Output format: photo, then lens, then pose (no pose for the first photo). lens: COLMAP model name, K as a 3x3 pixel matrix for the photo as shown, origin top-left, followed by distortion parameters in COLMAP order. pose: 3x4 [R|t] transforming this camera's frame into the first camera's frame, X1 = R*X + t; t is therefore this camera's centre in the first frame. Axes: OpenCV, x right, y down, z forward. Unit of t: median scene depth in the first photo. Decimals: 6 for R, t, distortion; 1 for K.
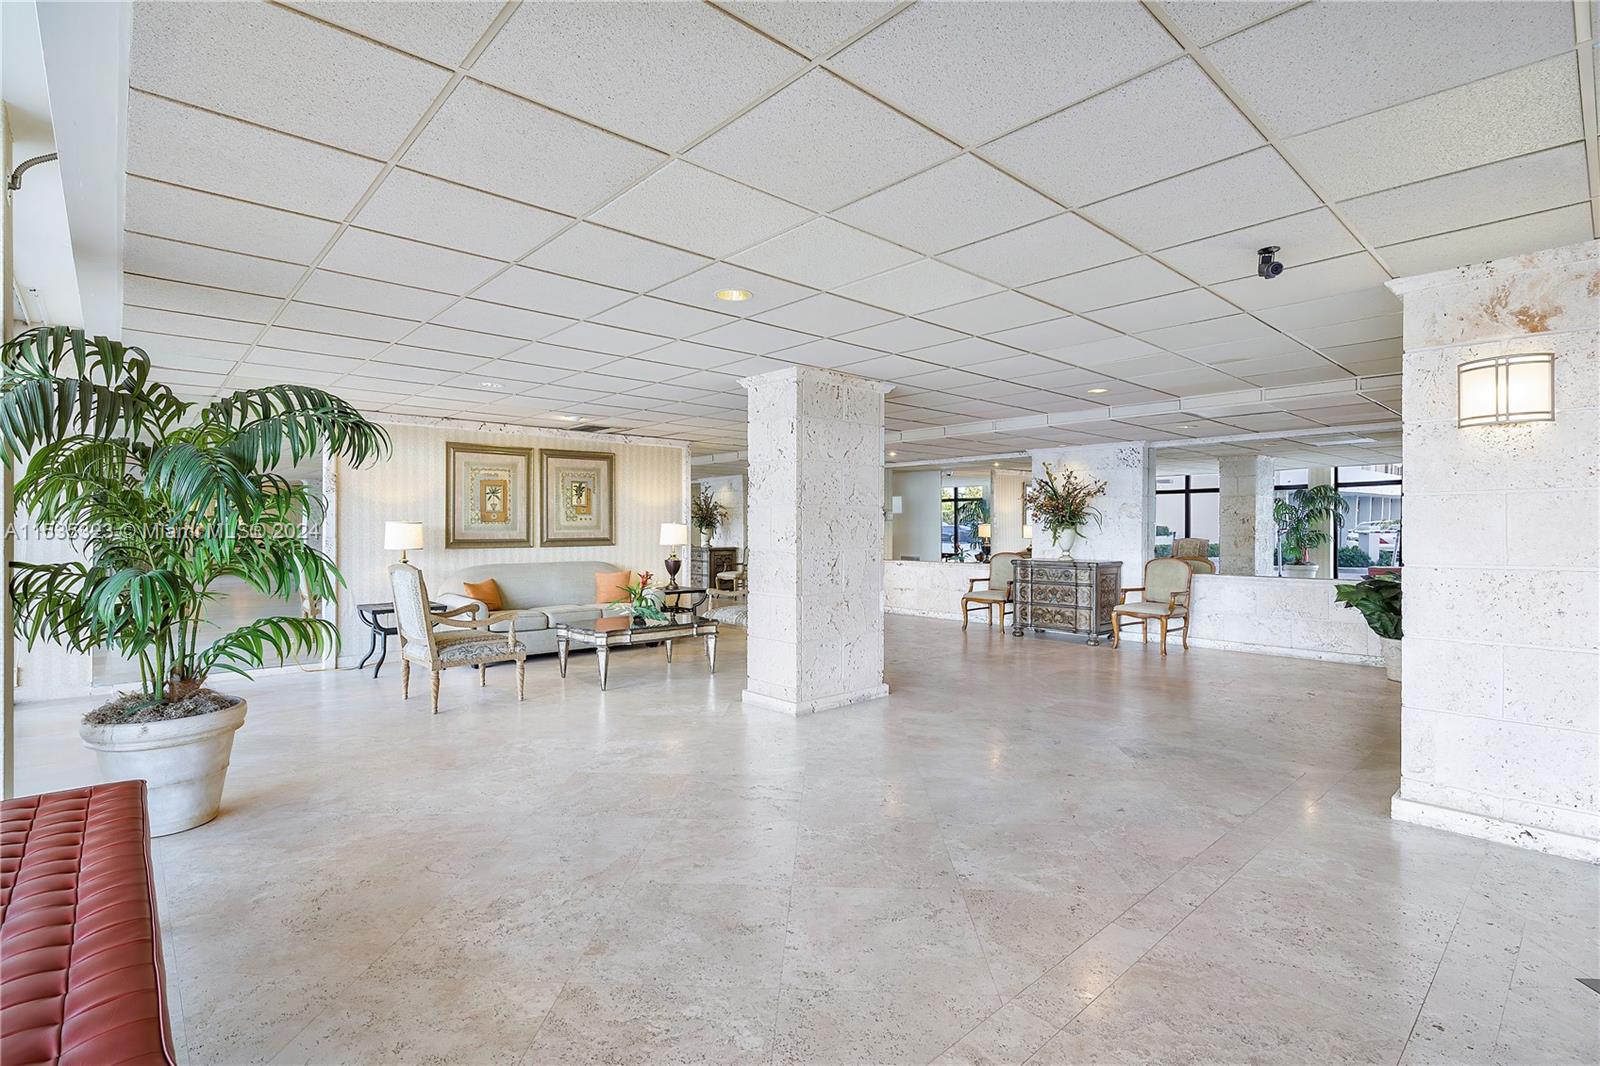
lens RADIAL K [[755.7, 0, 795.6], [0, 755.7, 524.4], [0, 0, 1]] dist [0.001606, 0.000360]
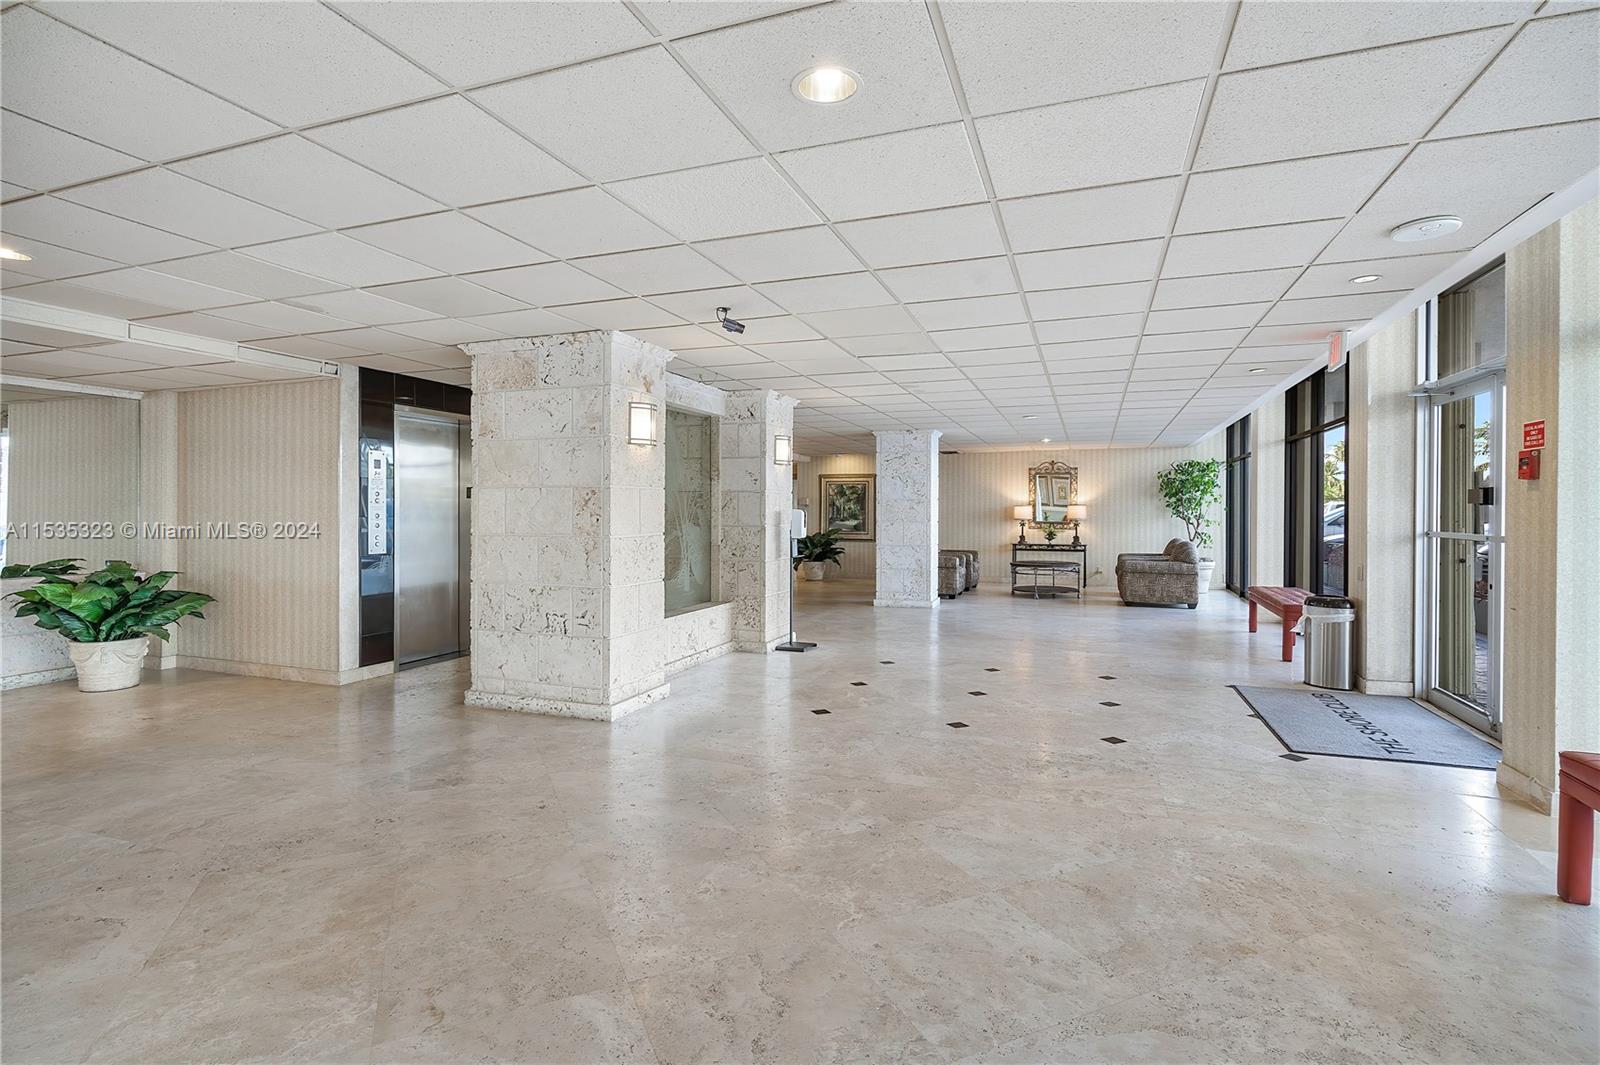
lens RADIAL K [[755.7, 0, 795.6], [0, 755.7, 523.9], [0, 0, 1]] dist [0.001606, 0.000360]
pose [[-0.446854, -0.012816, 0.894515, -0.688278], [-0.006134, 0.999918, 0.011262, 0.013122], [-0.894586, -0.000454, -0.446896, 1.546368]]
